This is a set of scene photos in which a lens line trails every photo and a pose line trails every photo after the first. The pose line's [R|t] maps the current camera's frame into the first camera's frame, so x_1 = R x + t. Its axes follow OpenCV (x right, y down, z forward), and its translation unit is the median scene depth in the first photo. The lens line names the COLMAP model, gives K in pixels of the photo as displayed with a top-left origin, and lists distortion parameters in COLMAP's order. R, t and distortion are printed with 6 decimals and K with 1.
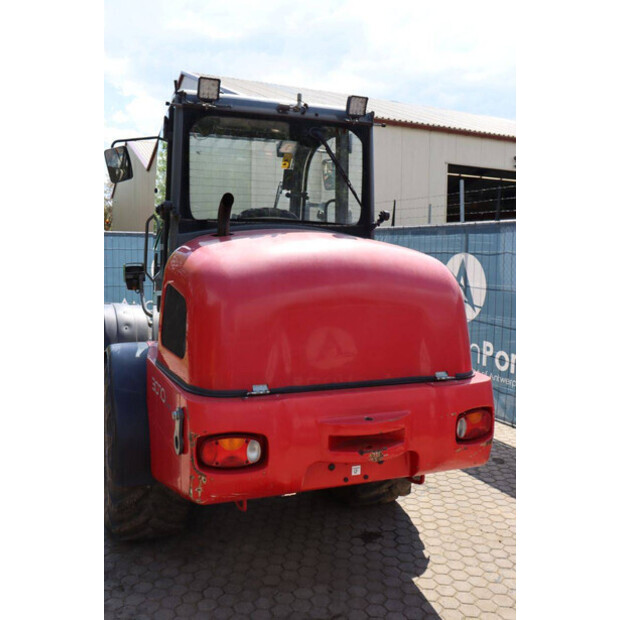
lens RADIAL K [[592.0, 0, 304.7], [0, 592.0, 302.2], [0, 0, 1]] dist [-0.157644, 0.225782]
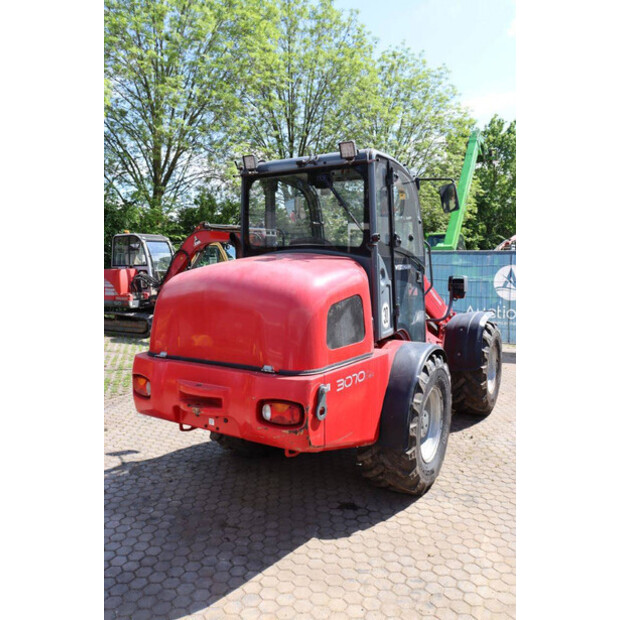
lens RADIAL K [[502.8, 0, 305.6], [0, 502.8, 306.5], [0, 0, 1]] dist [-0.175826, 0.154630]
pose [[0.612204, 0.050317, -0.789097, 0.878086], [-0.052881, 0.998344, 0.022632, -0.028867], [0.788930, 0.027873, 0.613851, 0.310195]]
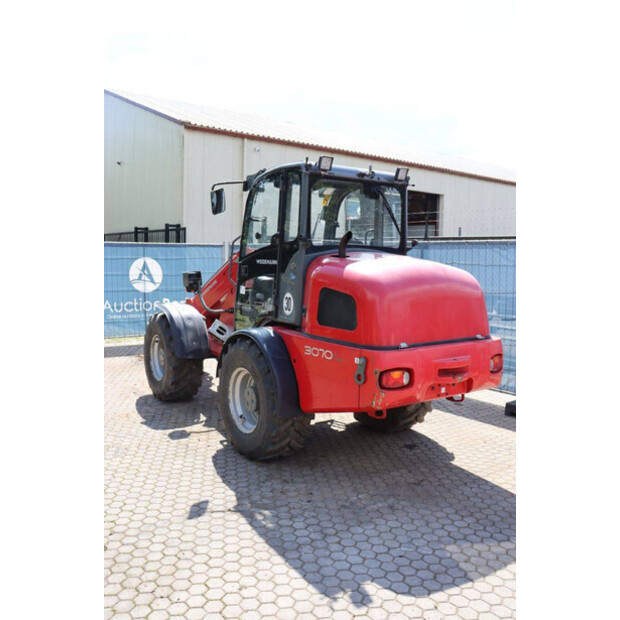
lens RADIAL K [[561.5, 0, 307.5], [0, 561.5, 303.6], [0, 0, 1]] dist [-0.147908, 0.153794]
pose [[0.973440, -0.018505, 0.228193, -0.519550], [0.017777, 0.999828, 0.005246, 0.004132], [-0.228251, -0.001050, 0.973602, -0.419258]]
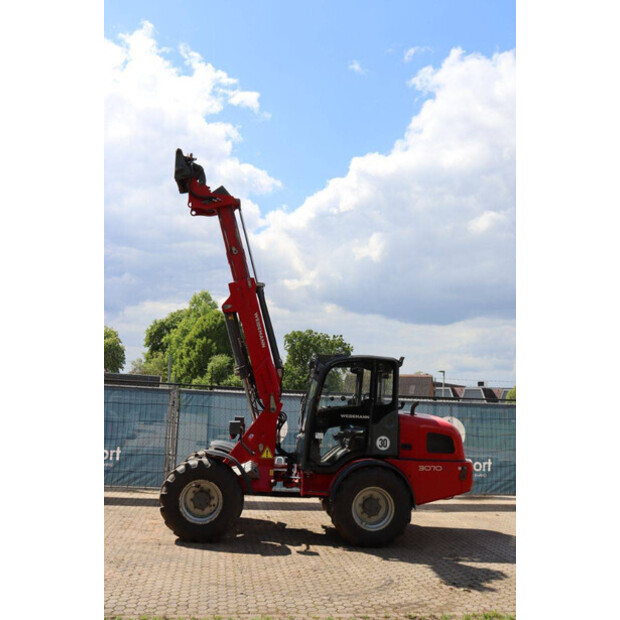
lens RADIAL K [[573.7, 0, 306.6], [0, 573.7, 306.6], [0, 0, 1]] dist [-0.145463, 0.196771]
pose [[0.274535, 0.158895, 0.948358, -2.728659], [0.037755, 0.983711, -0.175748, -0.148634], [-0.960836, 0.084055, 0.264064, 0.648095]]
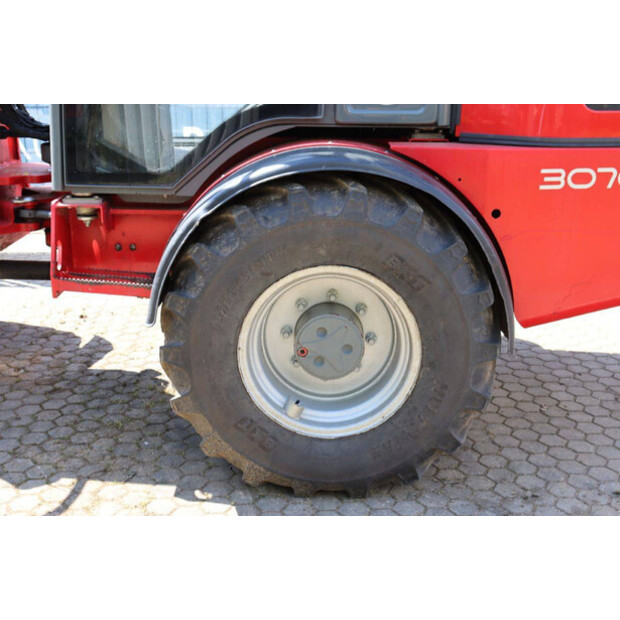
lens RADIAL K [[834.9, 0, 310.0], [0, 834.9, 310.0], [0, 0, 1]] dist [0.052056, 0.024454]
pose [[0.369244, -0.295083, 0.881240, -1.055354], [0.073755, 0.954565, 0.288732, -0.008746], [-0.926401, -0.041617, 0.374231, 0.778501]]
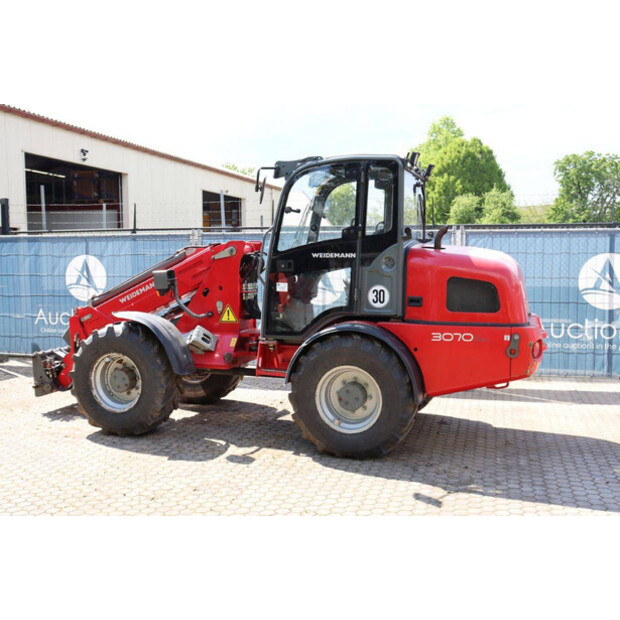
lens RADIAL K [[683.7, 0, 310.0], [0, 683.7, 310.0], [0, 0, 1]] dist [-0.019909, 0.029934]
pose [[0.636636, -0.083177, 0.766665, -1.732570], [0.077578, 0.996031, 0.043641, -0.045270], [-0.767252, 0.031693, 0.640562, 0.011171]]
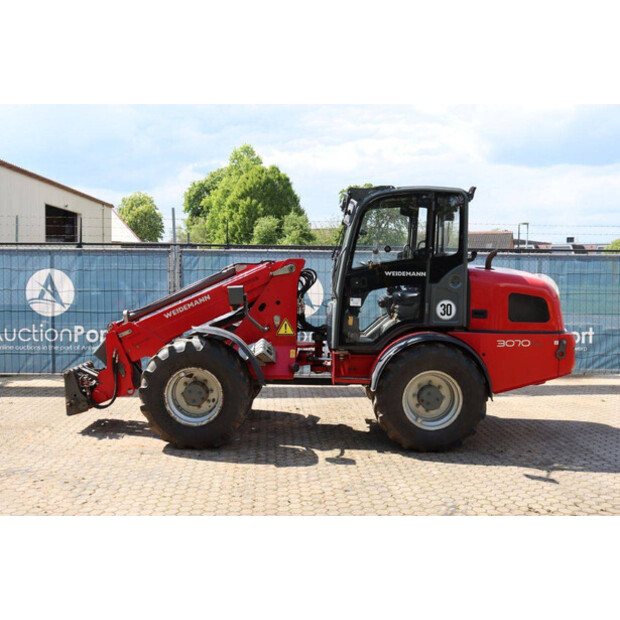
lens RADIAL K [[637.7, 0, 310.0], [0, 637.7, 310.0], [0, 0, 1]] dist [-0.097832, 0.205167]
pose [[0.362341, -0.072734, 0.929203, -2.176671], [0.072568, 0.996126, 0.049675, -0.113512], [-0.929216, 0.049431, 0.366215, 0.702612]]
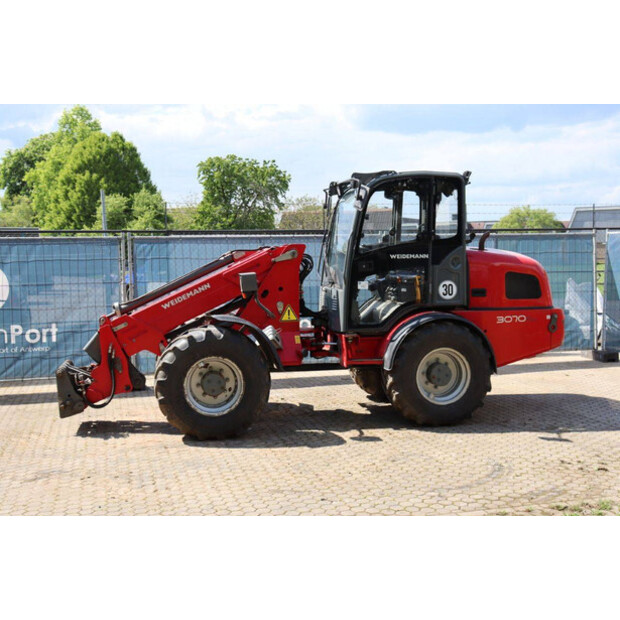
lens RADIAL K [[752.0, 0, 310.0], [0, 752.0, 310.0], [0, 0, 1]] dist [0.002744, 0.075536]
pose [[0.164882, -0.090784, 0.982126, -2.654175], [0.097648, 0.992365, 0.075337, -0.147386], [-0.981468, 0.083481, 0.172488, 1.047707]]
